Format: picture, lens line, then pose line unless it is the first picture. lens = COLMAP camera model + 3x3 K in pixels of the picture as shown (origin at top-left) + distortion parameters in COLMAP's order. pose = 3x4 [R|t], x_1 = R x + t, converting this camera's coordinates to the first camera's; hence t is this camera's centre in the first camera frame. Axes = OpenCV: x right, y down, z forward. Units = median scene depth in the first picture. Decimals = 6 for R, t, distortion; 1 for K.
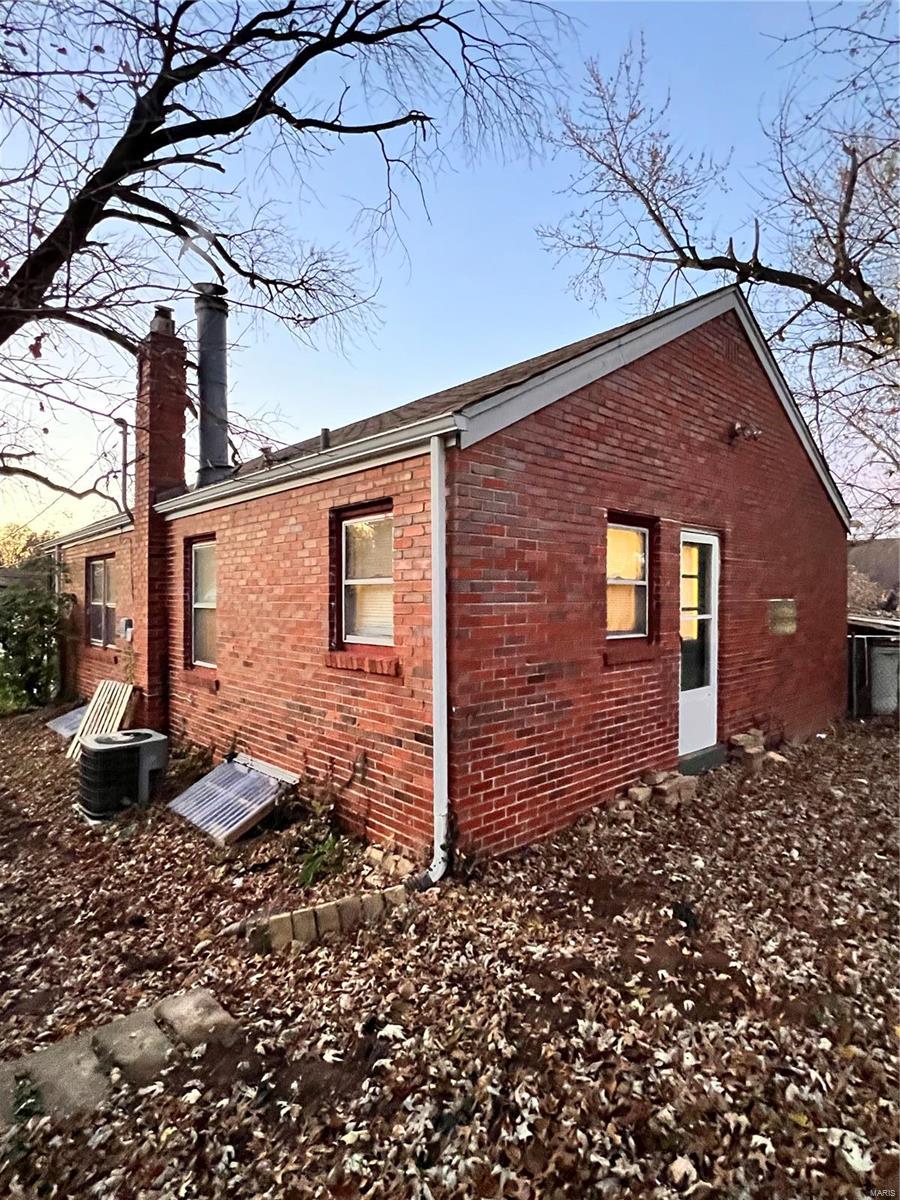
lens RADIAL K [[627.0, 0, 450.3], [0, 627.0, 597.8], [0, 0, 1]] dist [0.006959, -0.005084]
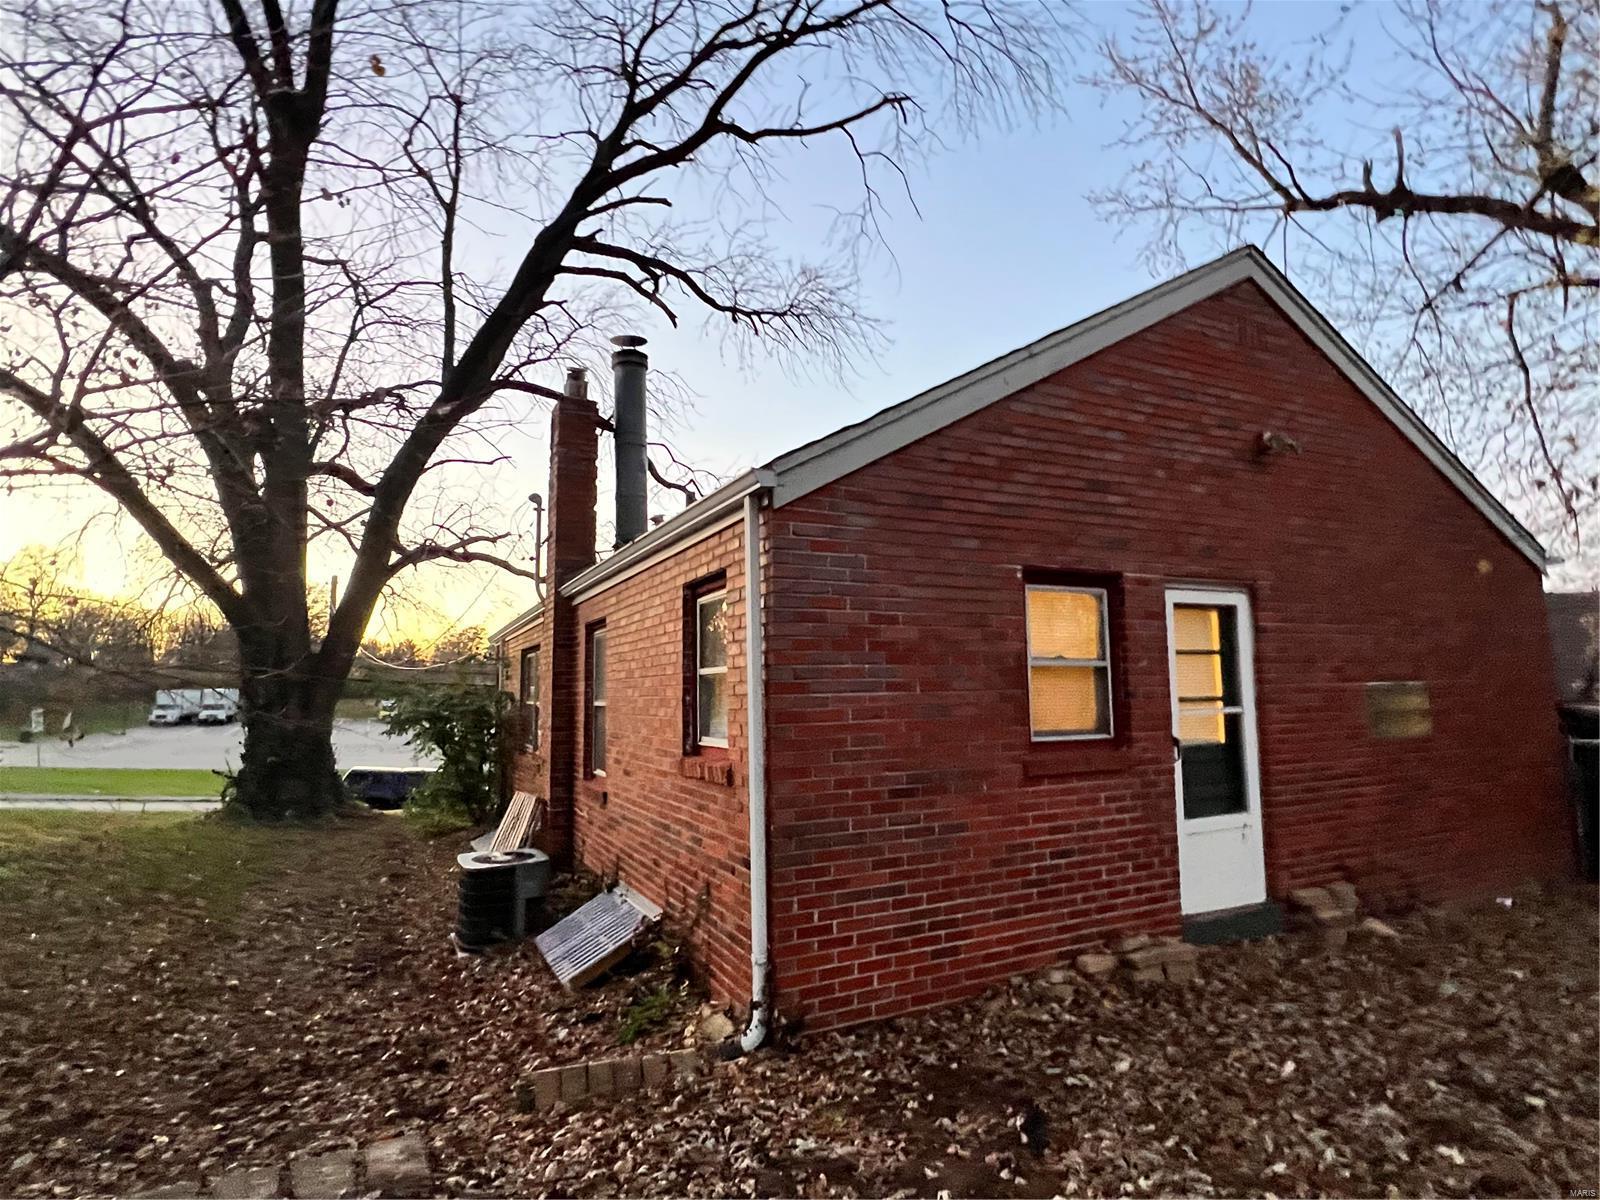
lens RADIAL K [[836.0, 0, 801.5], [0, 836.0, 605.8], [0, 0, 1]] dist [0.006959, -0.005084]
pose [[0.960105, -0.044373, -0.276096, 0.243234], [0.015830, 0.994371, -0.104762, 0.005480], [0.279191, 0.096212, 0.955403, -0.026436]]
